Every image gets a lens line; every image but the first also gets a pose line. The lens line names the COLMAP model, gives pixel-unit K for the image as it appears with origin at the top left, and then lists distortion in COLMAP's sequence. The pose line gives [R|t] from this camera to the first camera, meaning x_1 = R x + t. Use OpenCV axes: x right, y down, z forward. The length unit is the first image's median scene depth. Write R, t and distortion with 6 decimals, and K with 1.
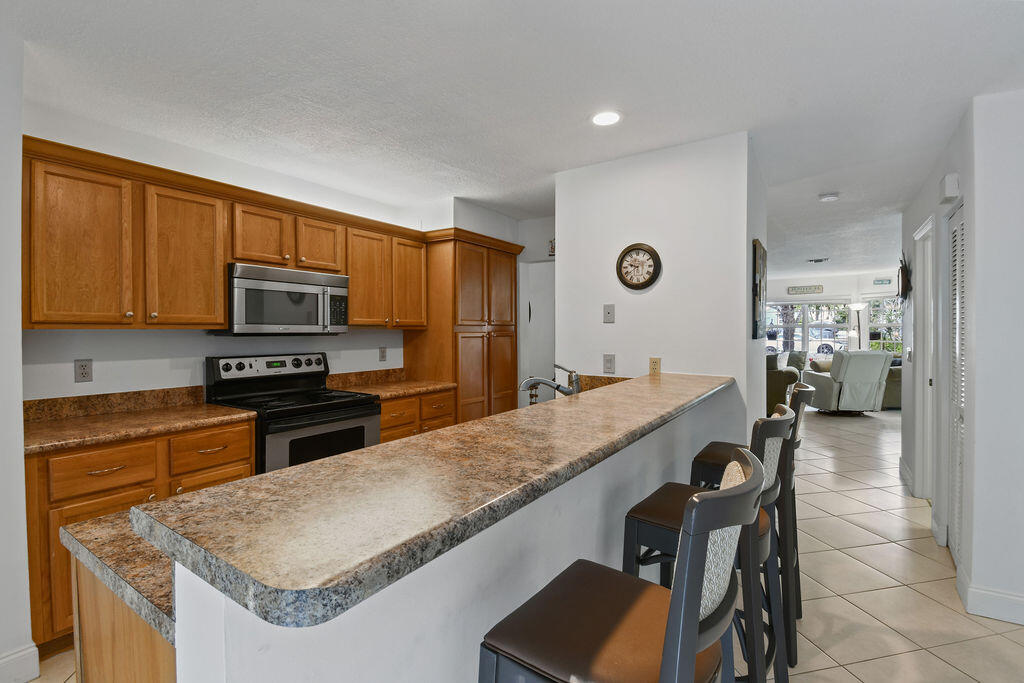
lens RADIAL K [[458.4, 0, 521.0], [0, 458.4, 334.2], [0, 0, 1]] dist [0.001220, -0.000253]
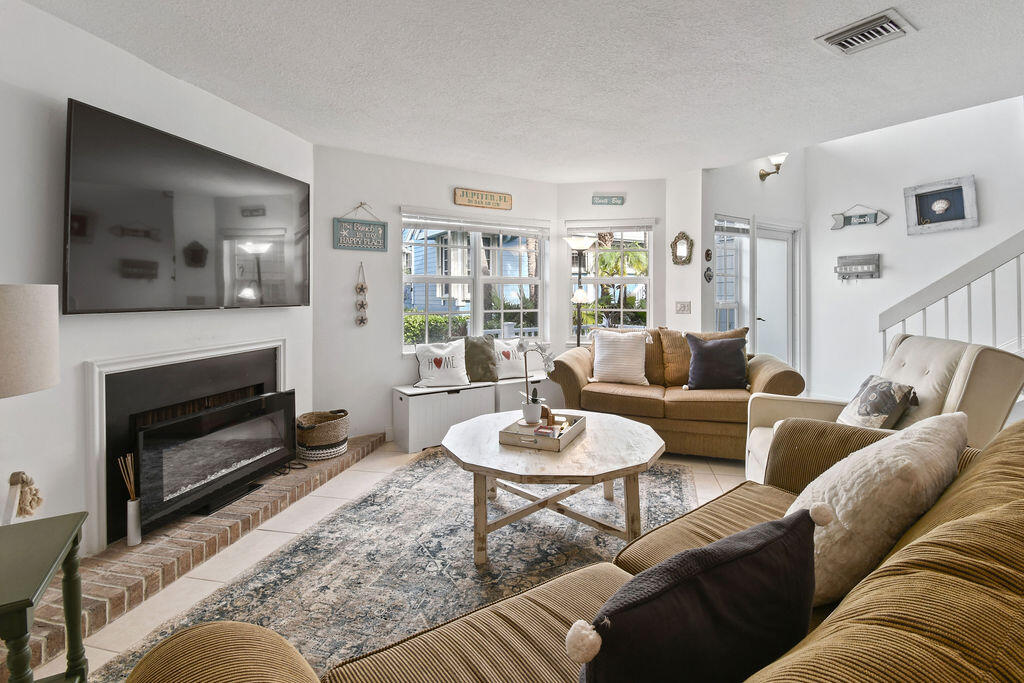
lens RADIAL K [[465.3, 0, 522.2], [0, 465.3, 293.9], [0, 0, 1]] dist [0.002272, -0.000216]
pose [[0.399355, 0.003981, 0.916788, 0.770564], [0.010747, 0.999902, -0.009024, 0.003072], [-0.916733, 0.013456, 0.399273, 2.784668]]
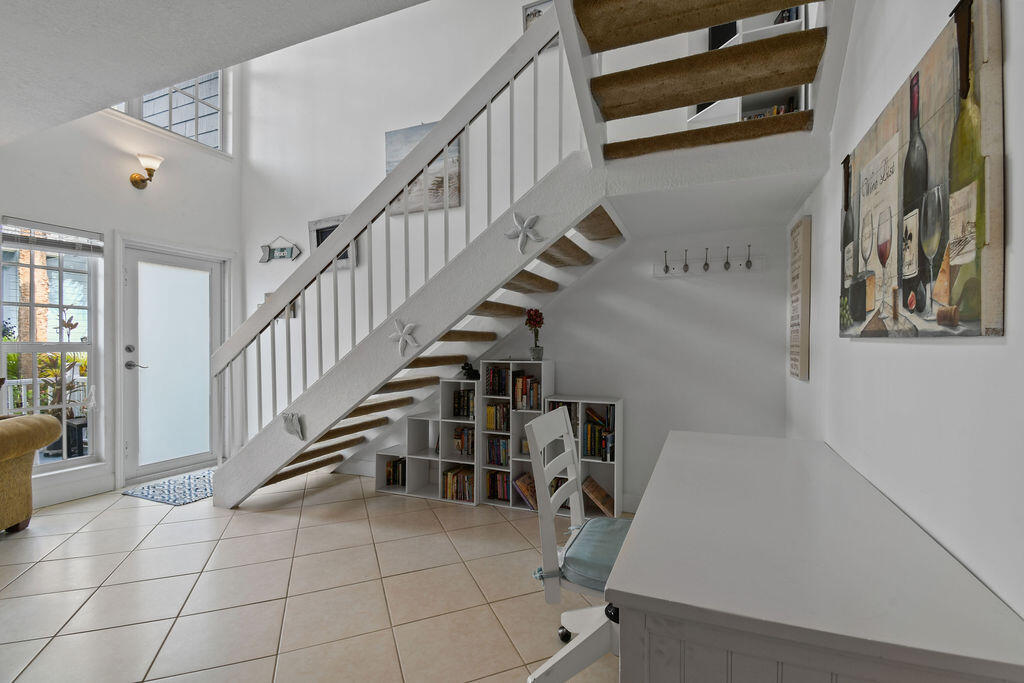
lens RADIAL K [[456.2, 0, 523.2], [0, 456.2, 344.0], [0, 0, 1]] dist [0.028926, -0.021583]
pose [[-0.195530, 0.000754, 0.980697, 1.194596], [0.010233, 0.999947, 0.001271, 0.038648], [-0.980644, 0.010284, -0.195527, 1.793708]]
